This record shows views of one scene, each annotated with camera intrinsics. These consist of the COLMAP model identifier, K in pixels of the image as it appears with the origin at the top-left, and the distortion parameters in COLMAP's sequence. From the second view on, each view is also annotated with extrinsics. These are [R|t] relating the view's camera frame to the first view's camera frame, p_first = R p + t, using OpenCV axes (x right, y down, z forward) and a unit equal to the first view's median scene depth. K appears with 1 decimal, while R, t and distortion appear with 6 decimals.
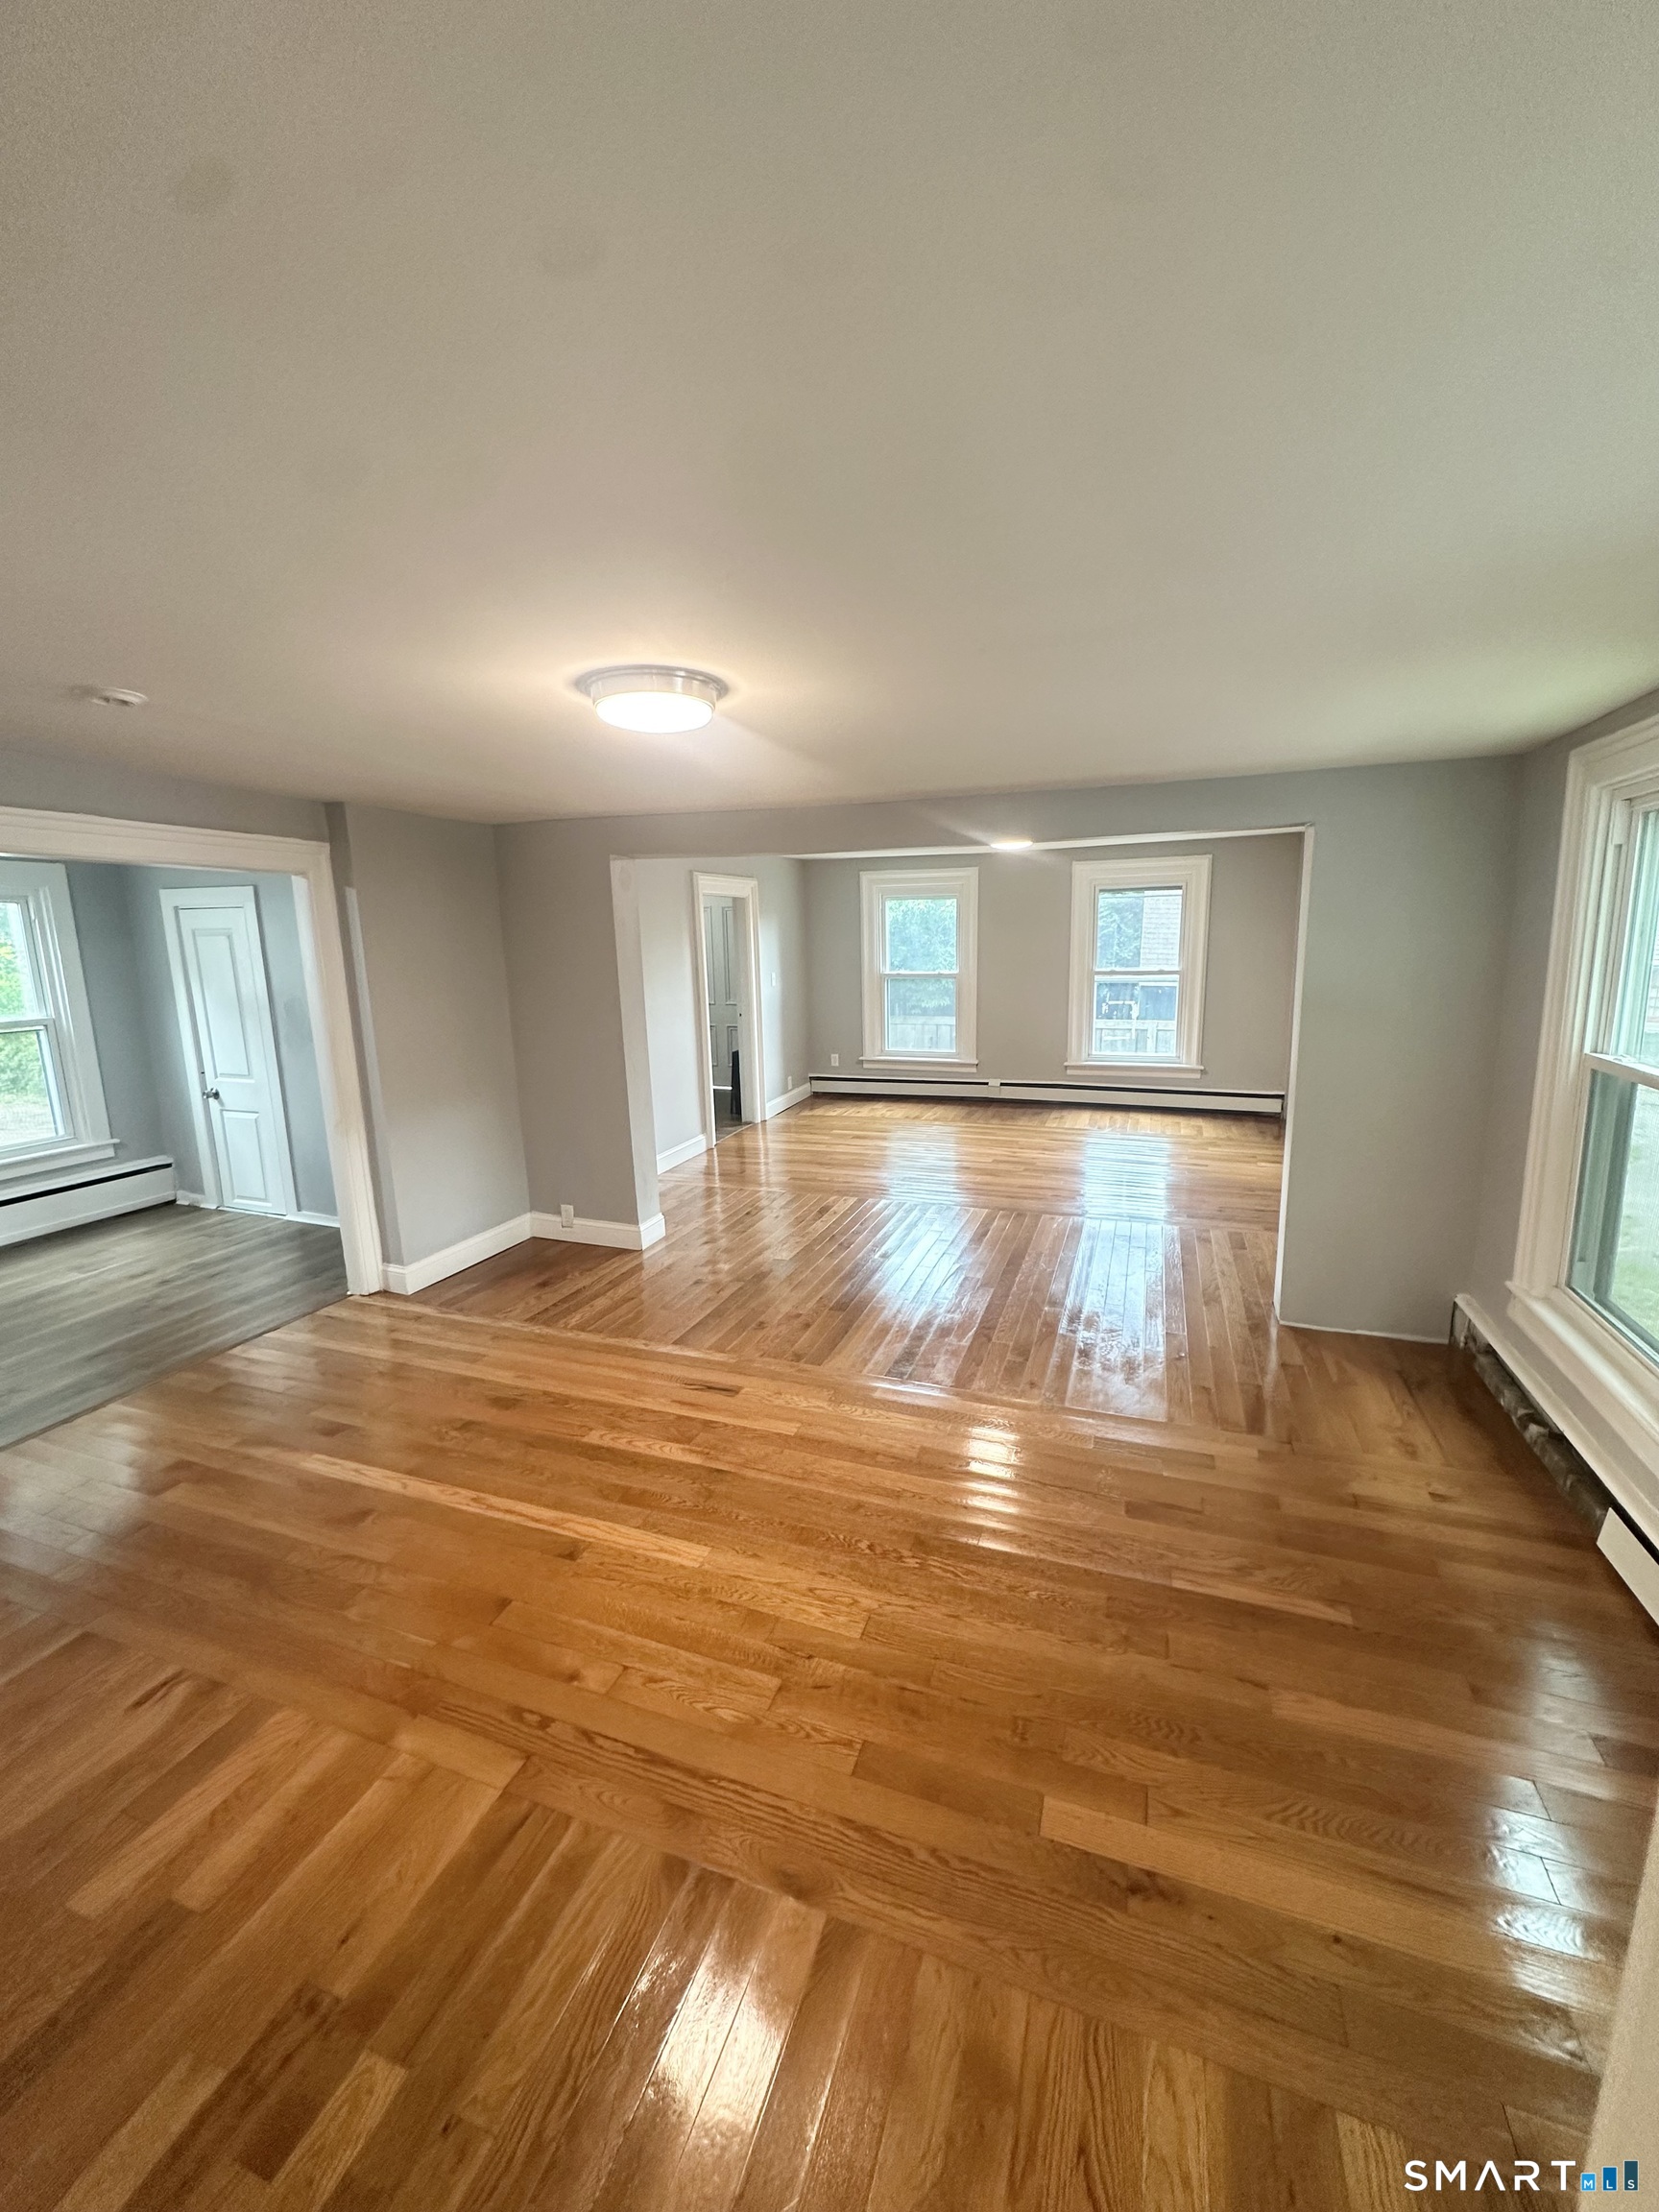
lens RADIAL K [[877.4, 0, 828.5], [0, 877.4, 1085.4], [0, 0, 1]] dist [0.000152, 0.000163]
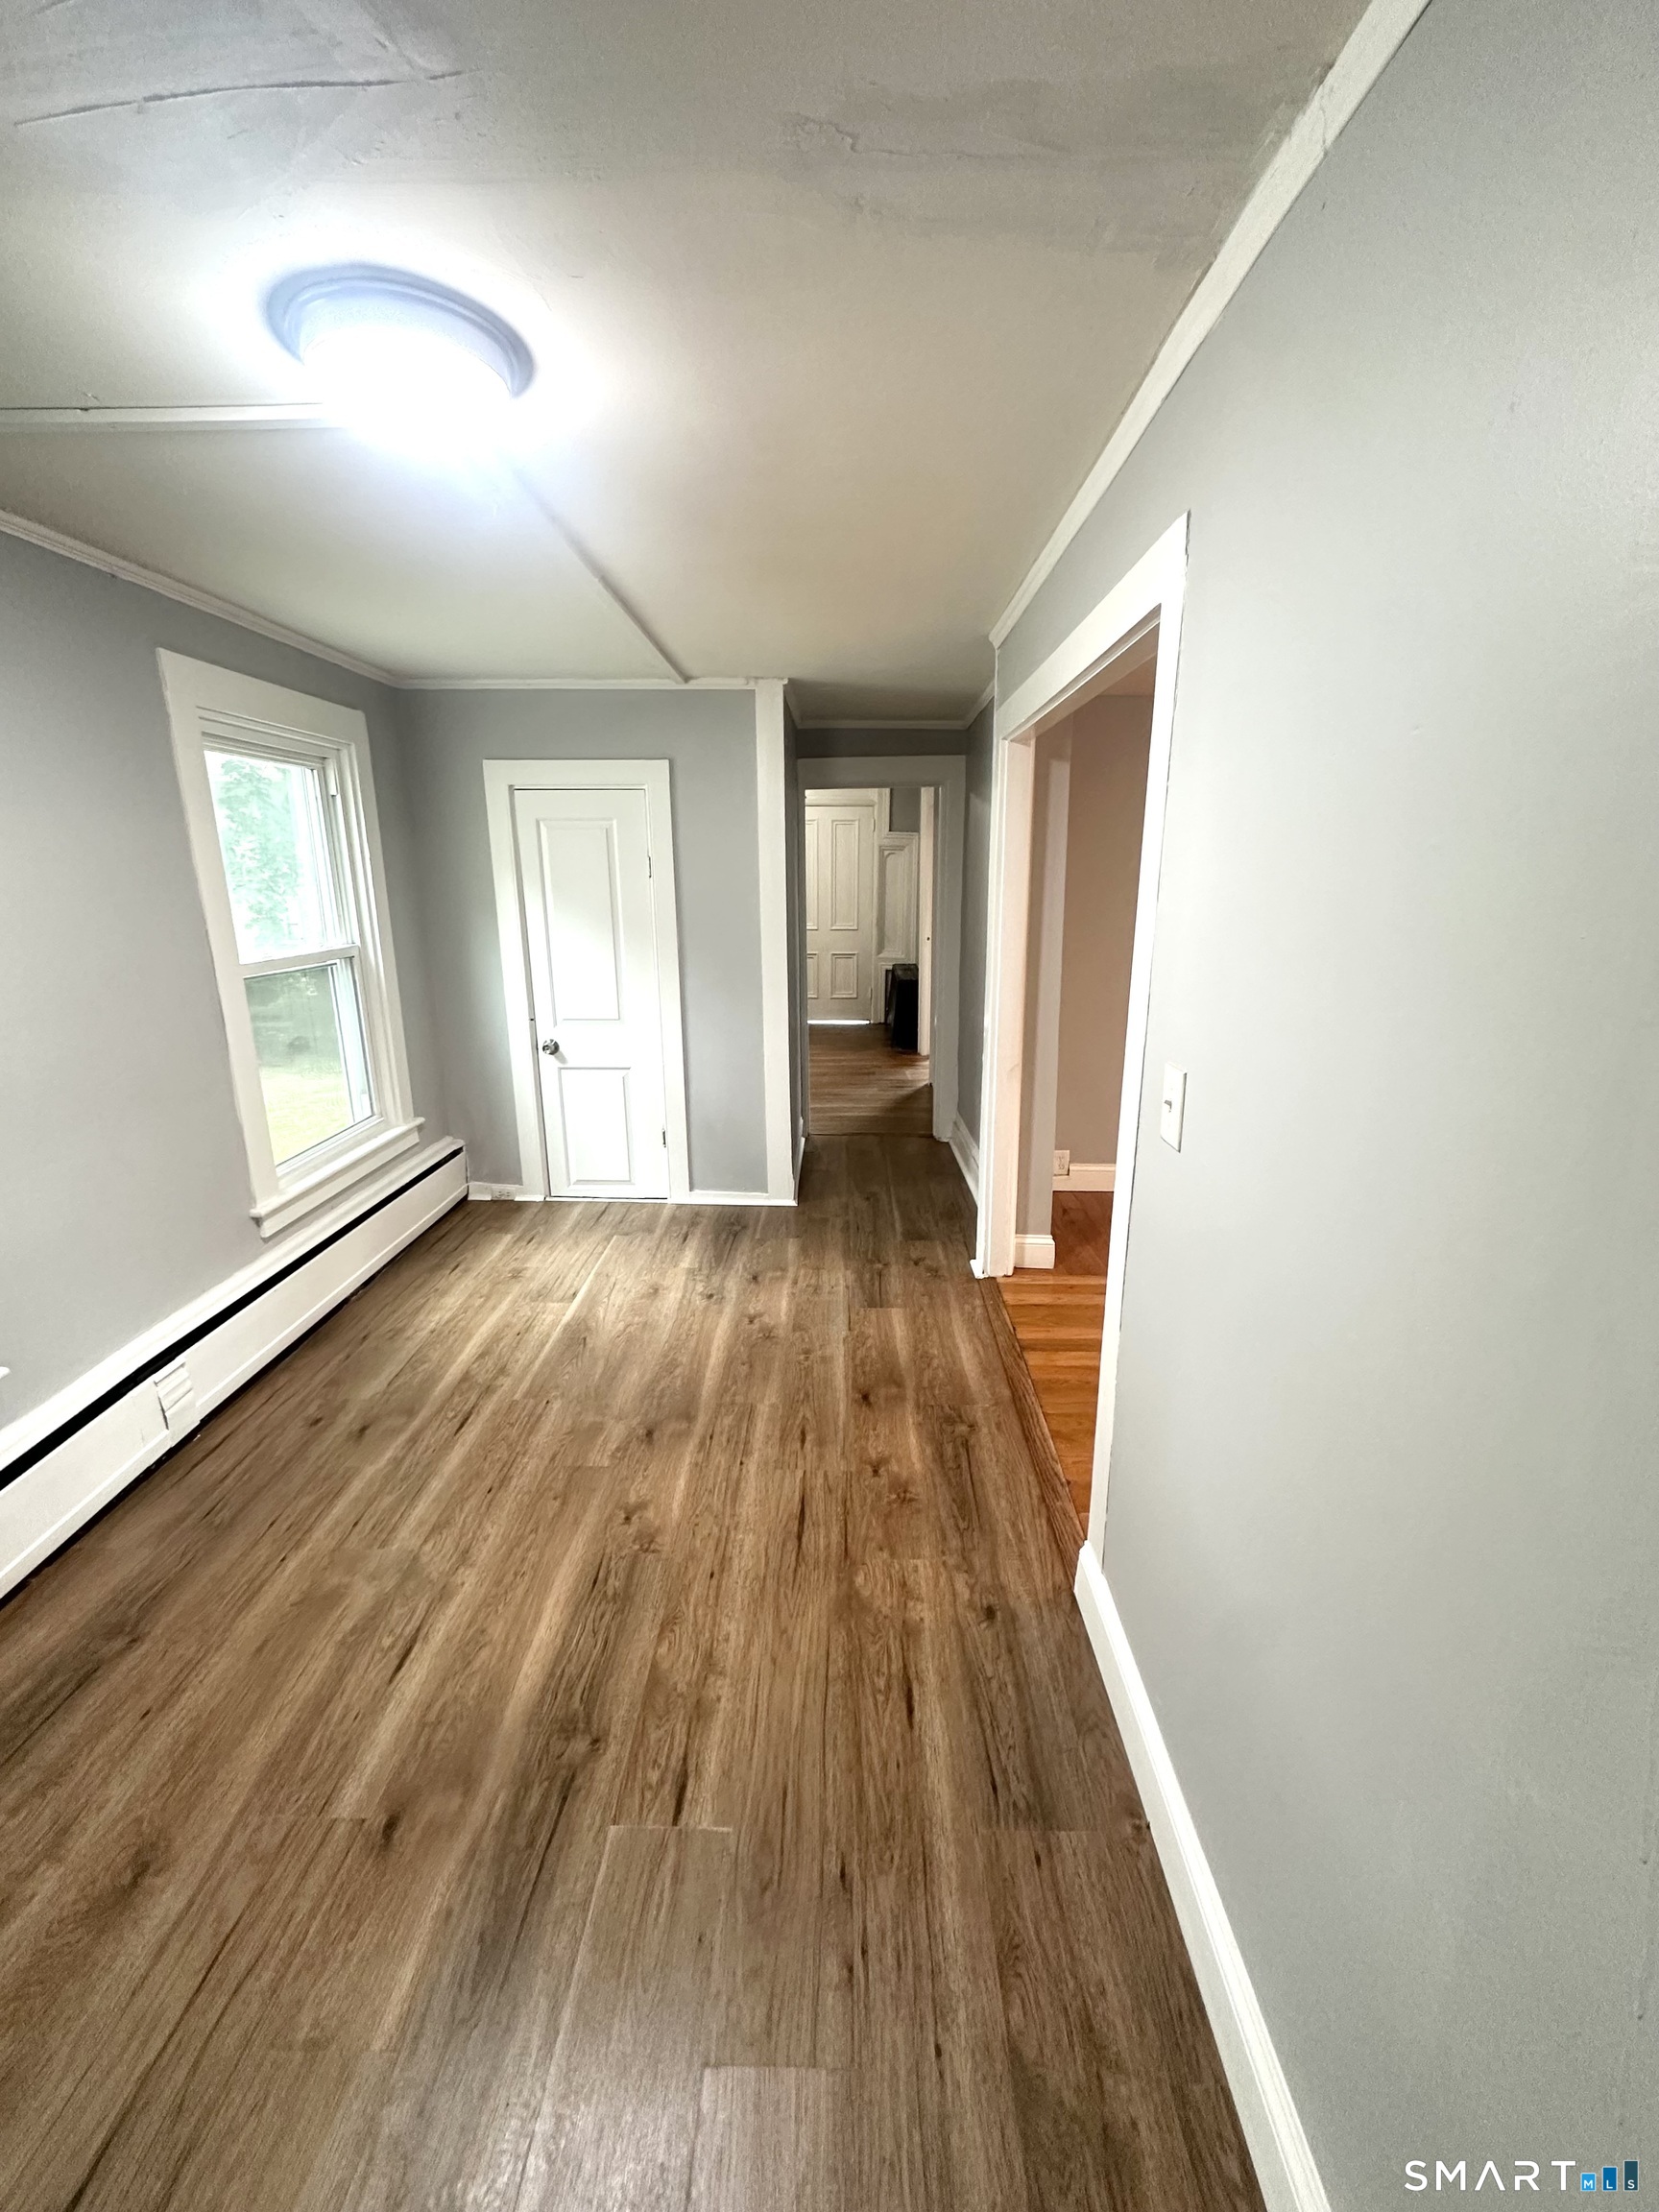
lens RADIAL K [[877.4, 0, 828.5], [0, 877.4, 1085.4], [0, 0, 1]] dist [0.000152, 0.000163]
pose [[0.946606, -0.070226, 0.314651, -0.769326], [0.045242, 0.995265, 0.086023, -0.012280], [-0.319202, -0.067195, 0.945301, 0.241433]]
